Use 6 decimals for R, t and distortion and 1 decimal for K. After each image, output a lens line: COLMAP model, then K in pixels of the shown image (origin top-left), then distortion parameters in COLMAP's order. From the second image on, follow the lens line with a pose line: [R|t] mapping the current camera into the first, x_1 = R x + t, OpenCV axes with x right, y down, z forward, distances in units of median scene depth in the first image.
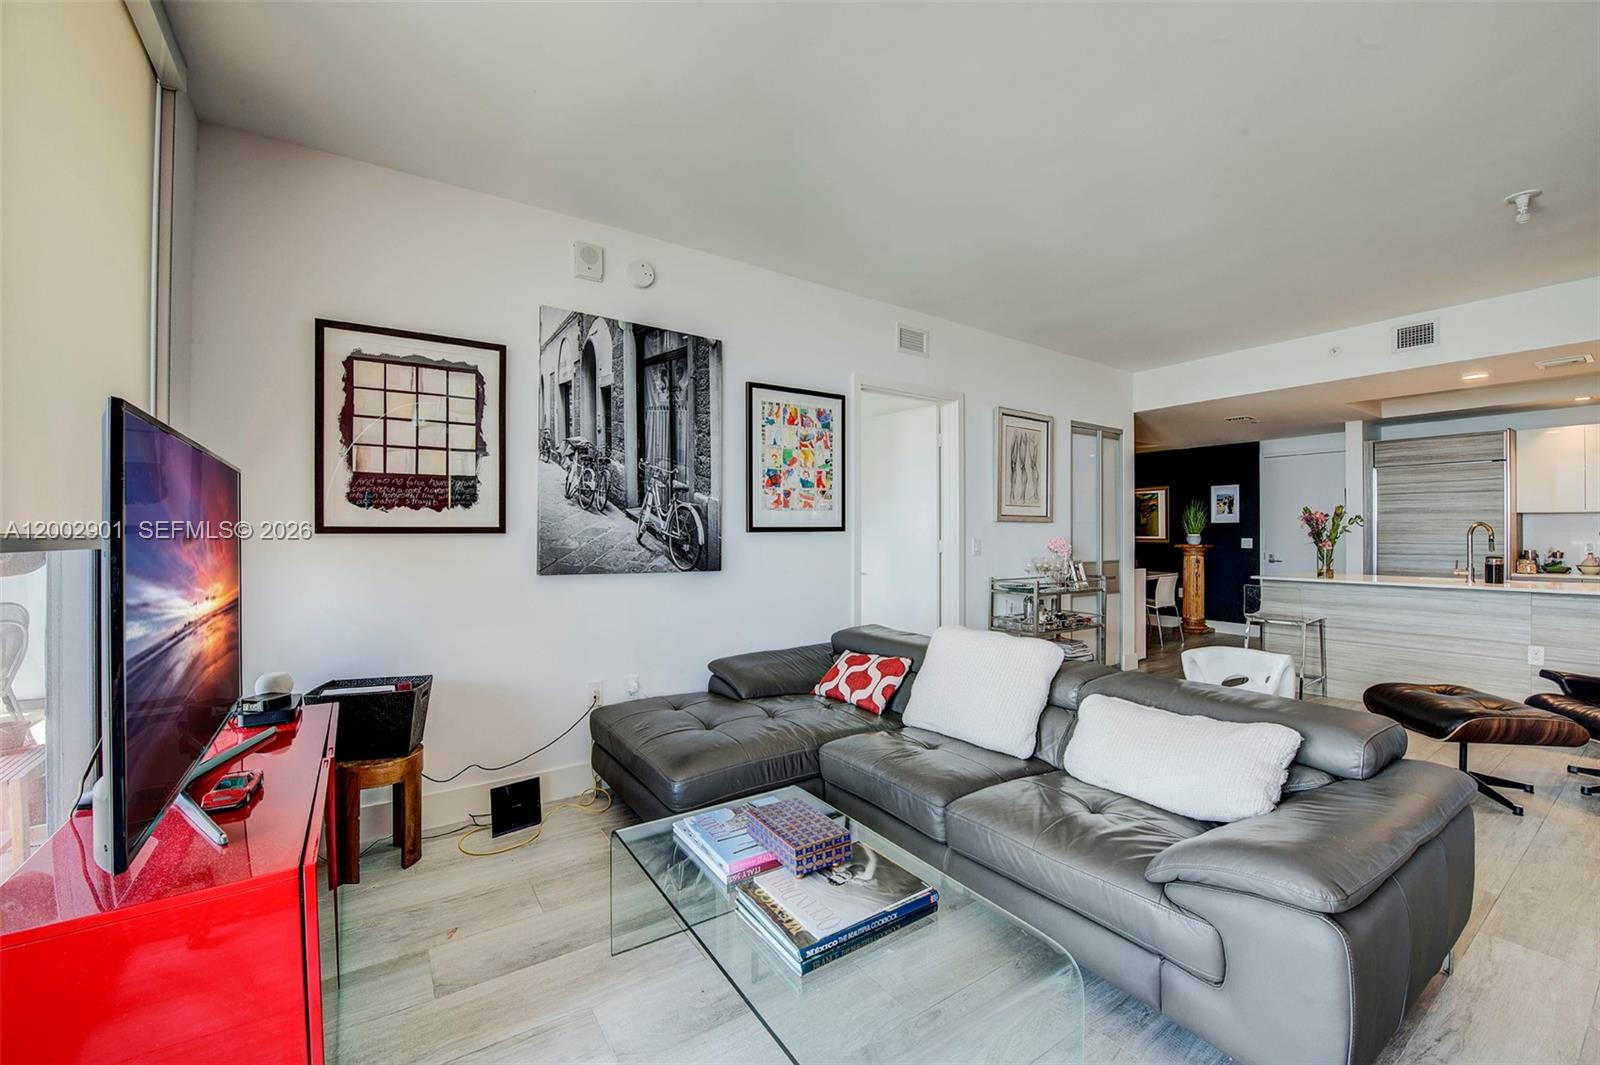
lens RADIAL K [[639.3, 0, 800.7], [0, 639.3, 534.8], [0, 0, 1]] dist [-0.015438, -0.001188]
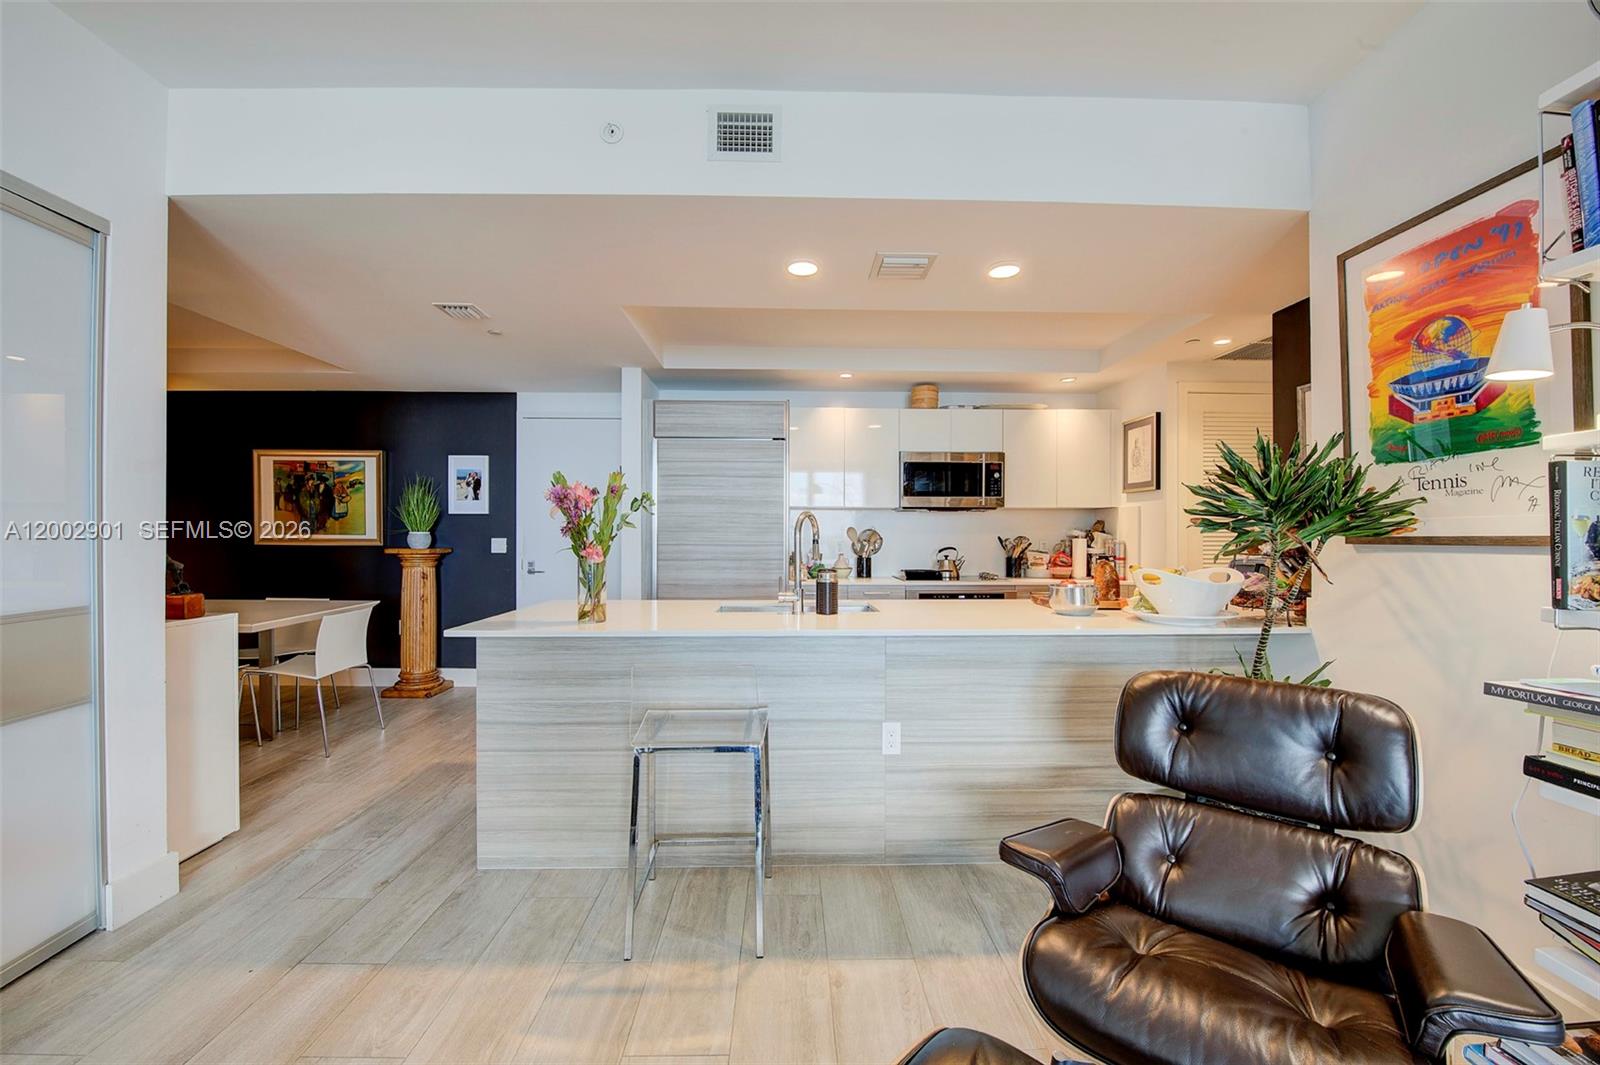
lens RADIAL K [[639.3, 0, 800.7], [0, 639.3, 534.8], [0, 0, 1]] dist [-0.015438, -0.001188]
pose [[0.543363, 0.001298, 0.839497, 0.653977], [-0.002637, 0.999997, 0.000161, 0.002418], [-0.839494, -0.002302, 0.543365, 0.775870]]
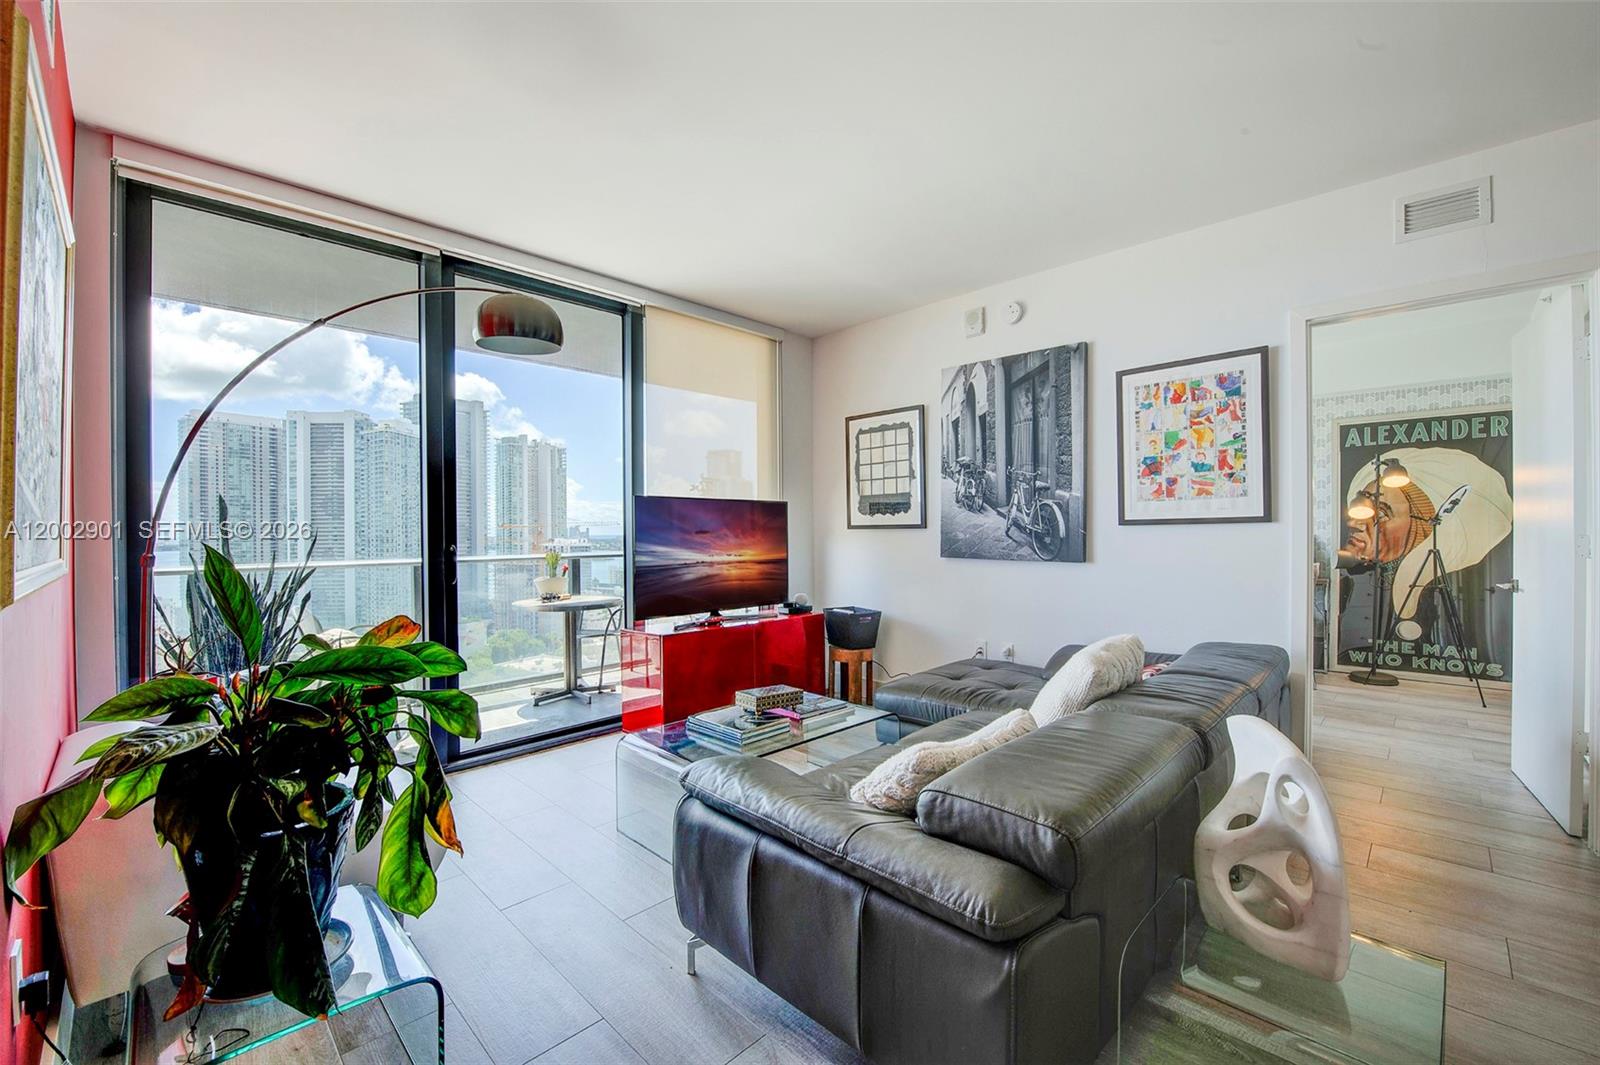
lens RADIAL K [[656.1, 0, 799.2], [0, 656.1, 533.9], [0, 0, 1]] dist [-0.015382, -0.000755]
pose [[0.193791, 0.004948, -0.981030, 0.753622], [0.008521, 0.999941, 0.006726, -0.001624], [0.981006, -0.009662, 0.193737, 0.303663]]
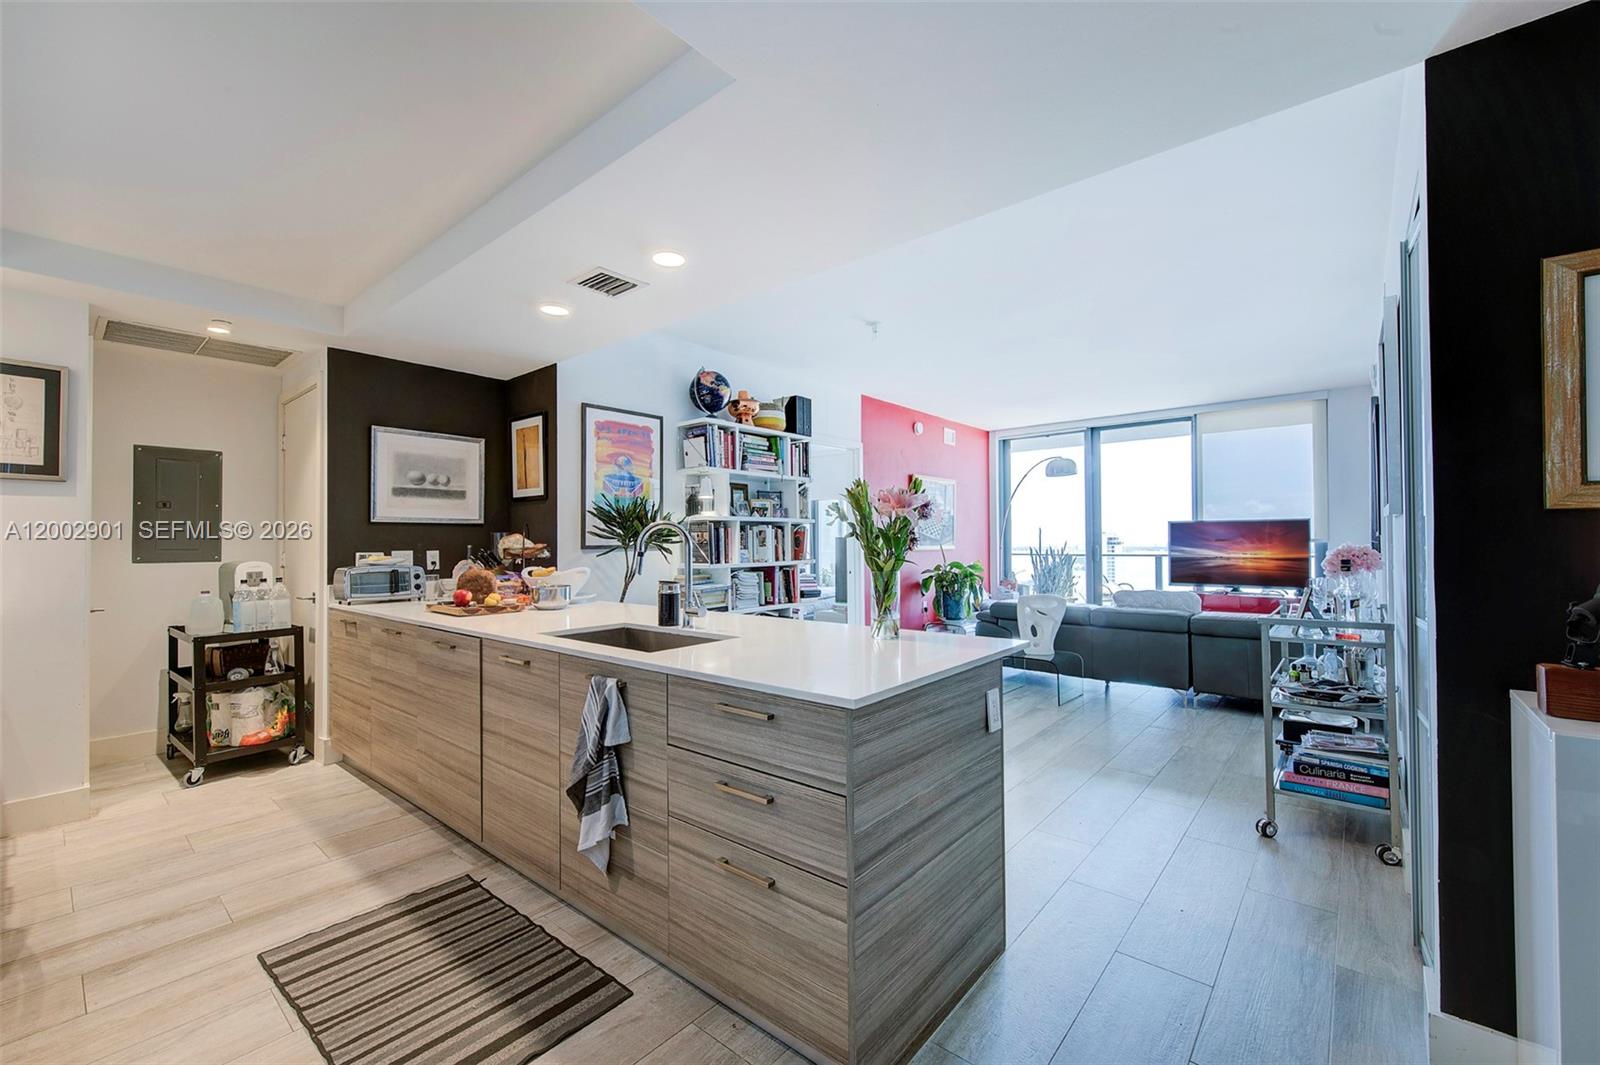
lens RADIAL K [[656.3, 0, 800.0], [0, 656.3, 532.5], [0, 0, 1]] dist [0.006910, -0.000253]
pose [[-0.964454, 0.002734, -0.264236, 1.300084], [0.006998, 0.999860, -0.015197, 0.000311], [0.264157, -0.016506, -0.964338, 1.846344]]
